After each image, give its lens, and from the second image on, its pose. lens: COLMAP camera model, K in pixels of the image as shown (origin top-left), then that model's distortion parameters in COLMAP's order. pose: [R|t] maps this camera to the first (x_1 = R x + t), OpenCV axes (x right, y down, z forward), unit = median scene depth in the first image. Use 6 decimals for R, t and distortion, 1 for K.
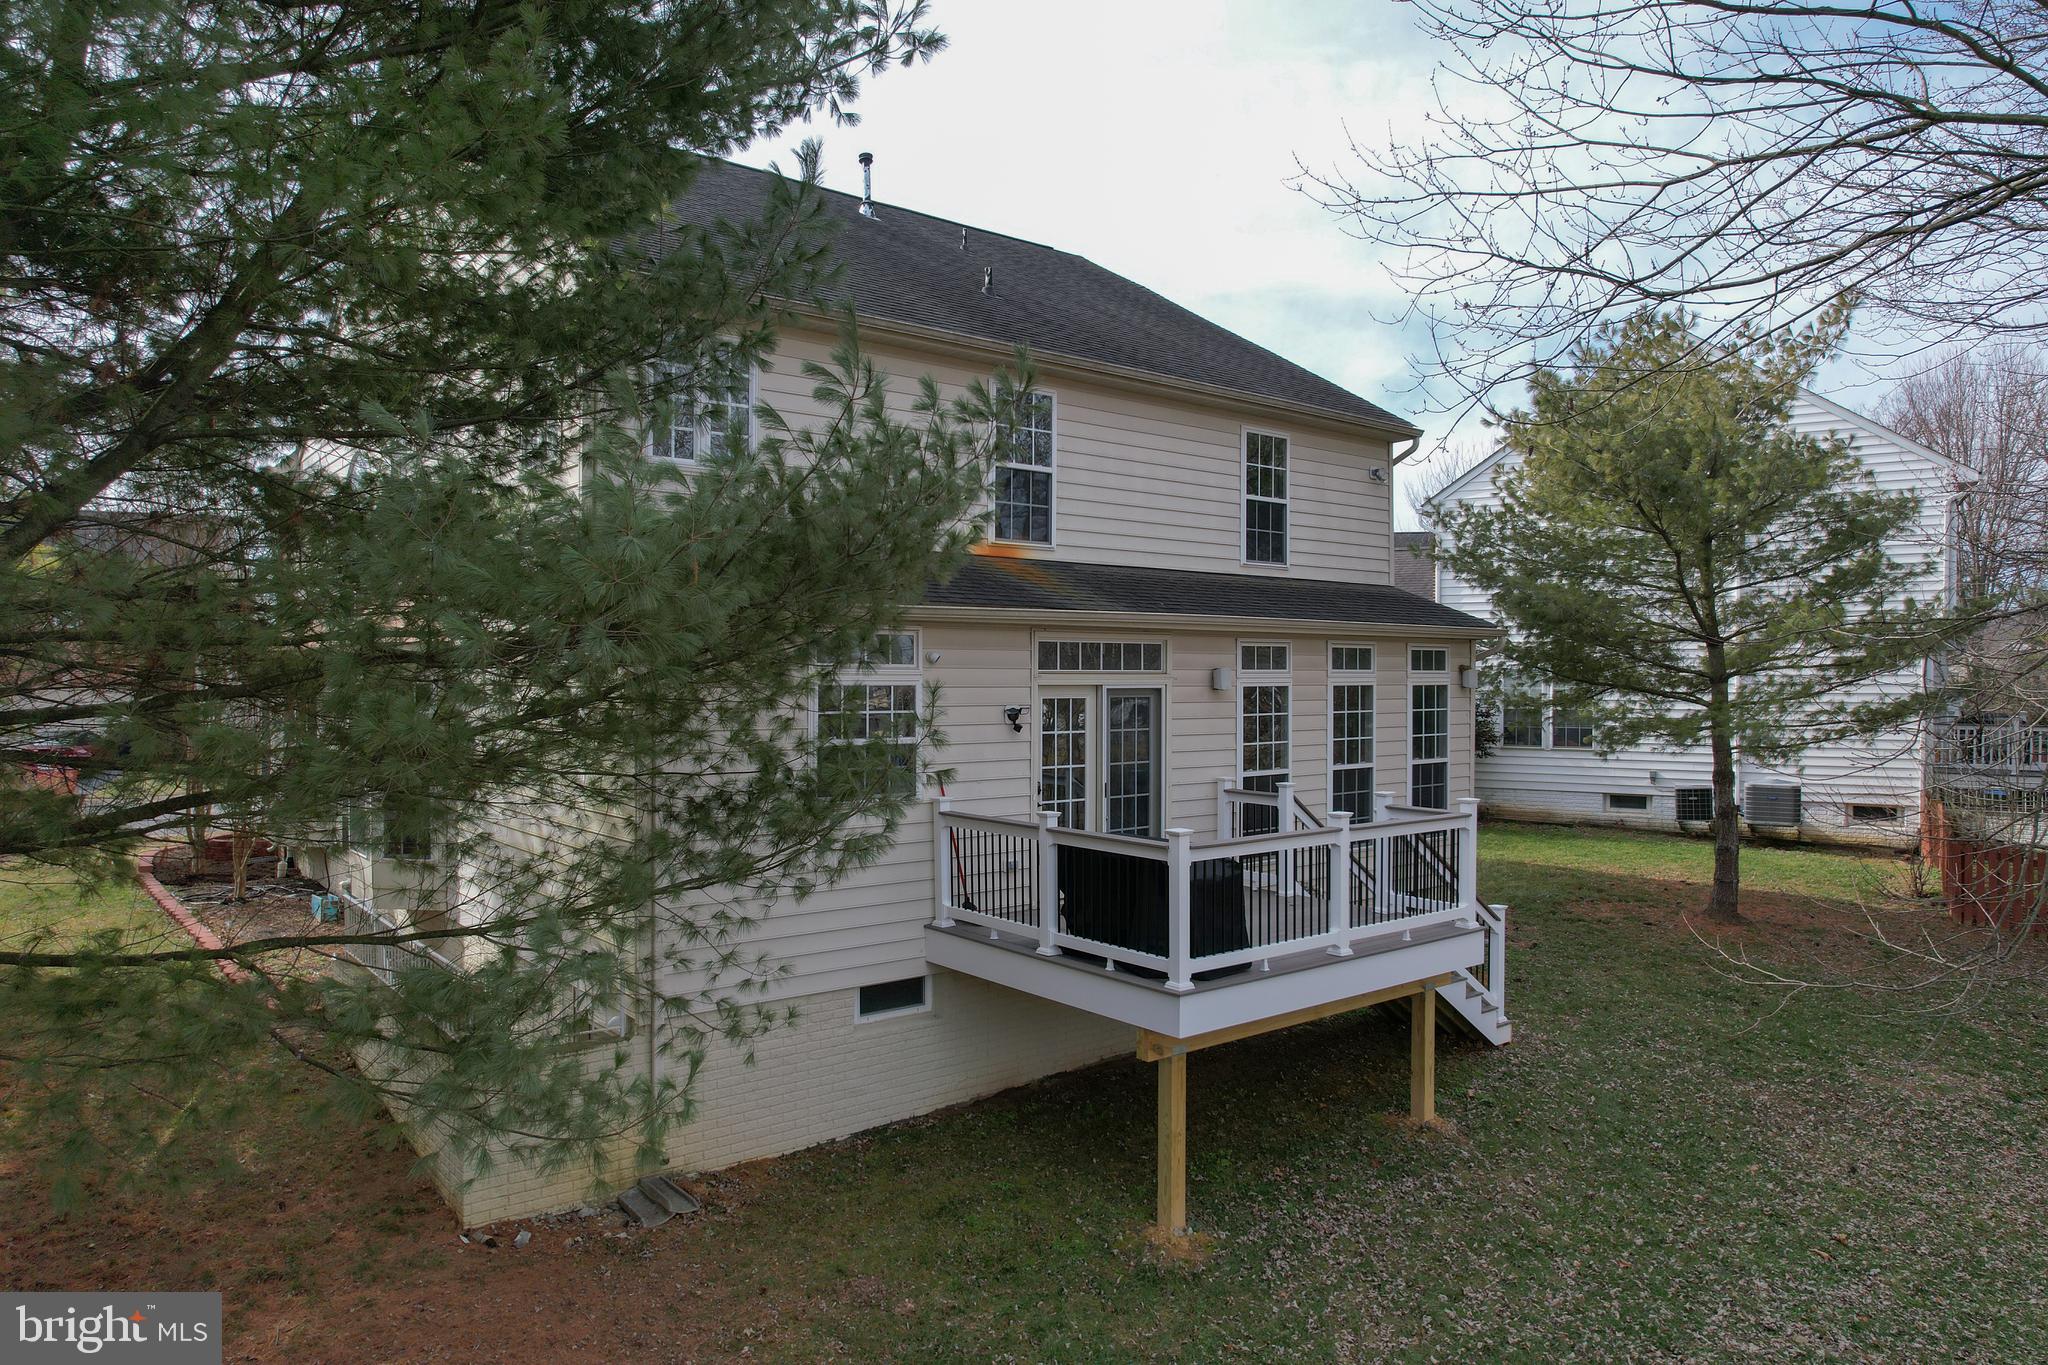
lens RADIAL K [[1291.4, 0, 1020.2], [0, 1291.4, 691.4], [0, 0, 1]] dist [-0.081891, 0.065699]
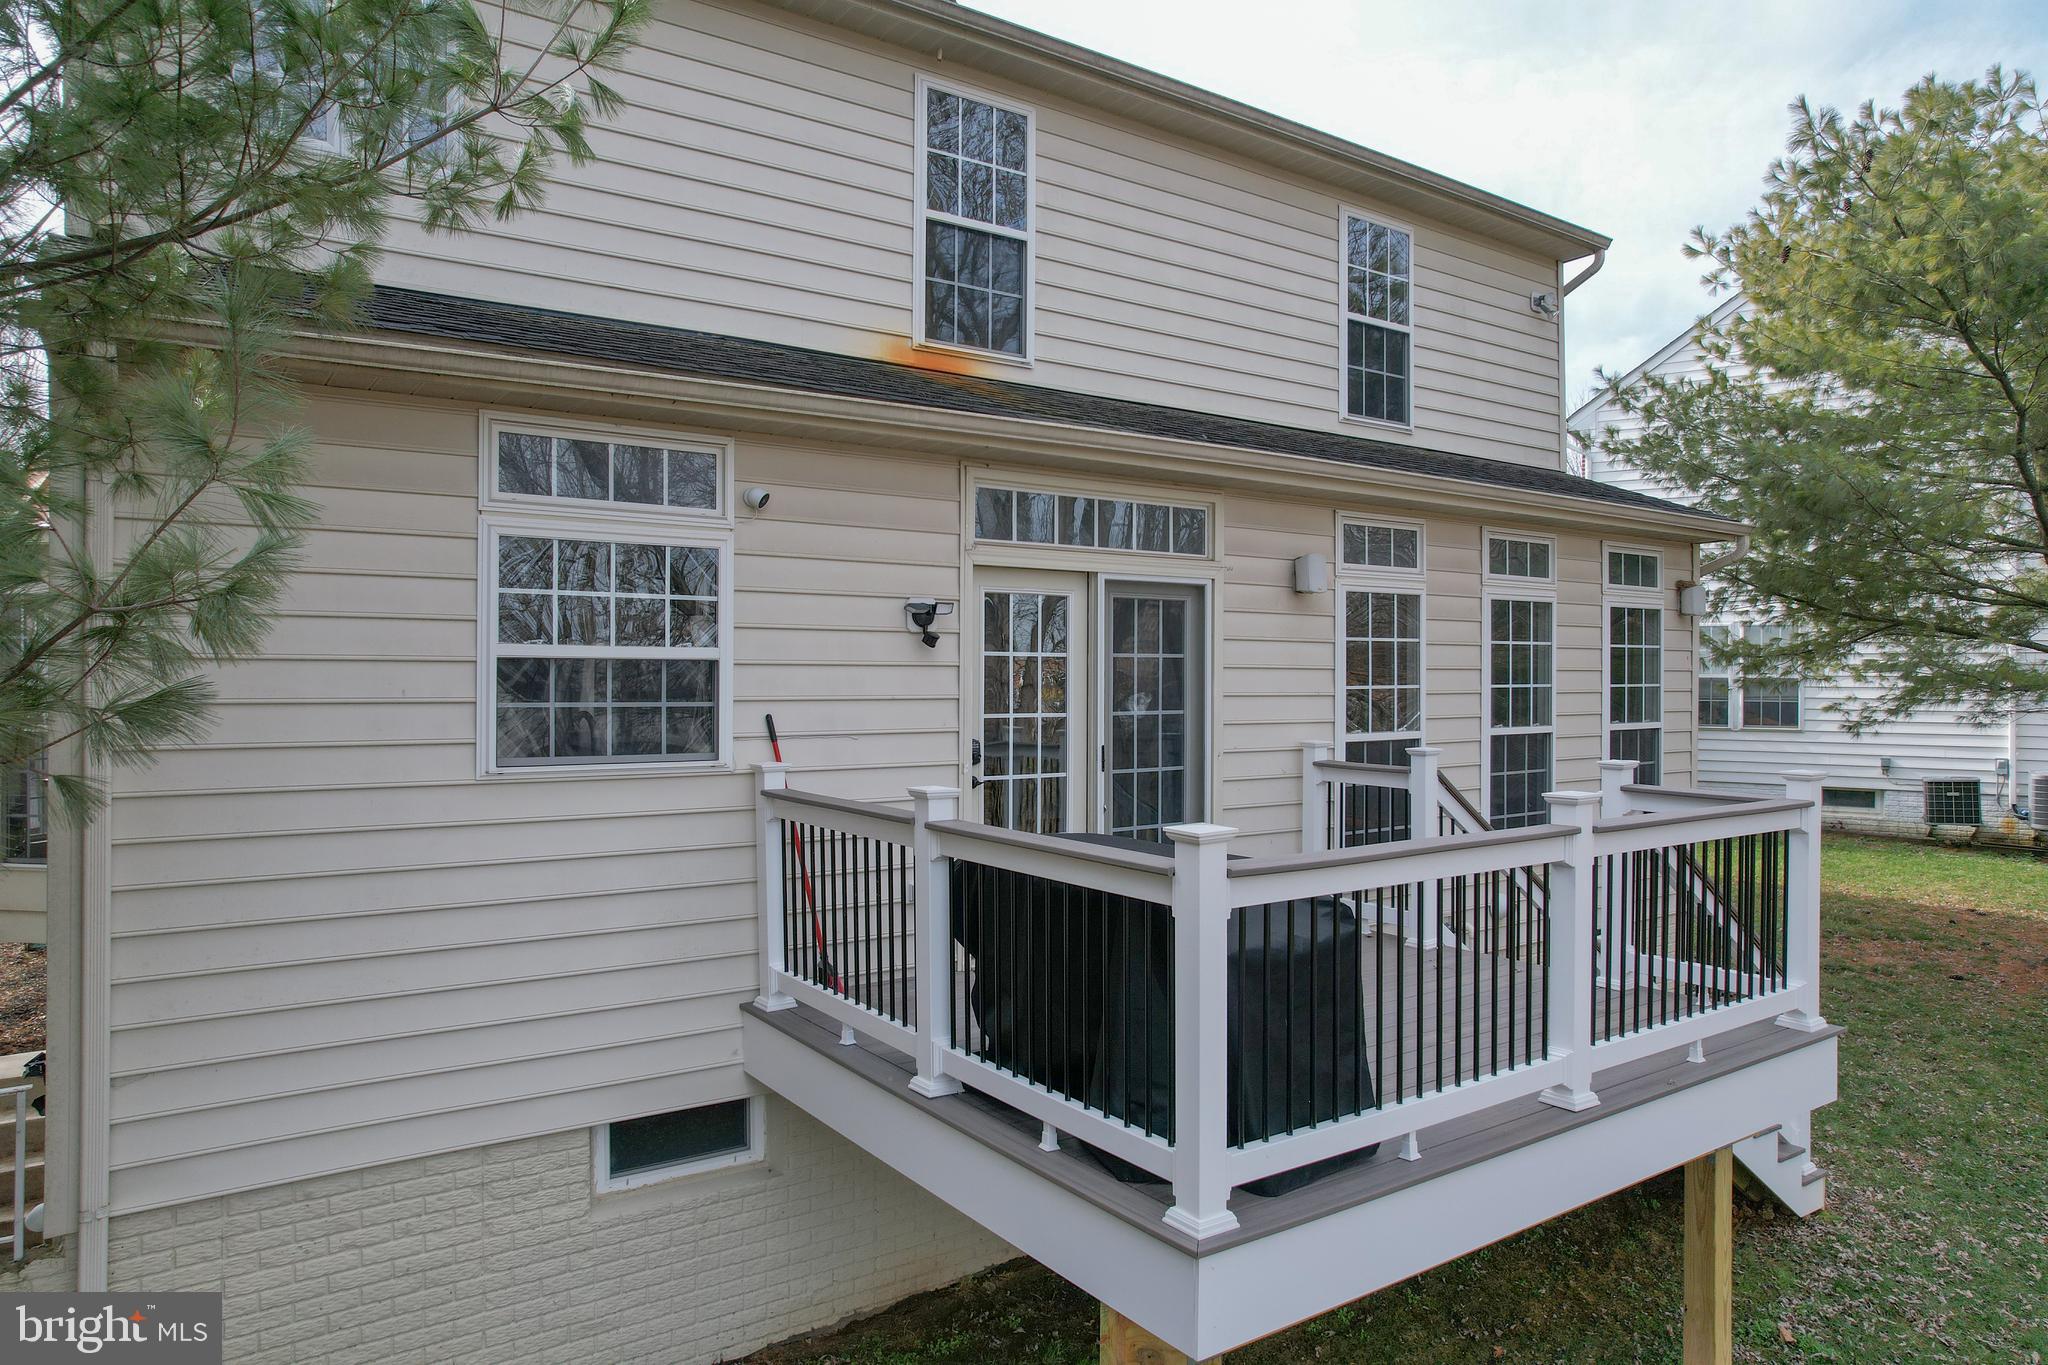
lens RADIAL K [[1291.4, 0, 1020.2], [0, 1291.4, 691.4], [0, 0, 1]] dist [-0.081891, 0.065699]
pose [[0.997789, 0.001210, -0.066446, 0.065849], [-0.001192, 0.999999, 0.000304, 0.045827], [0.066446, -0.000224, 0.997790, 0.420876]]
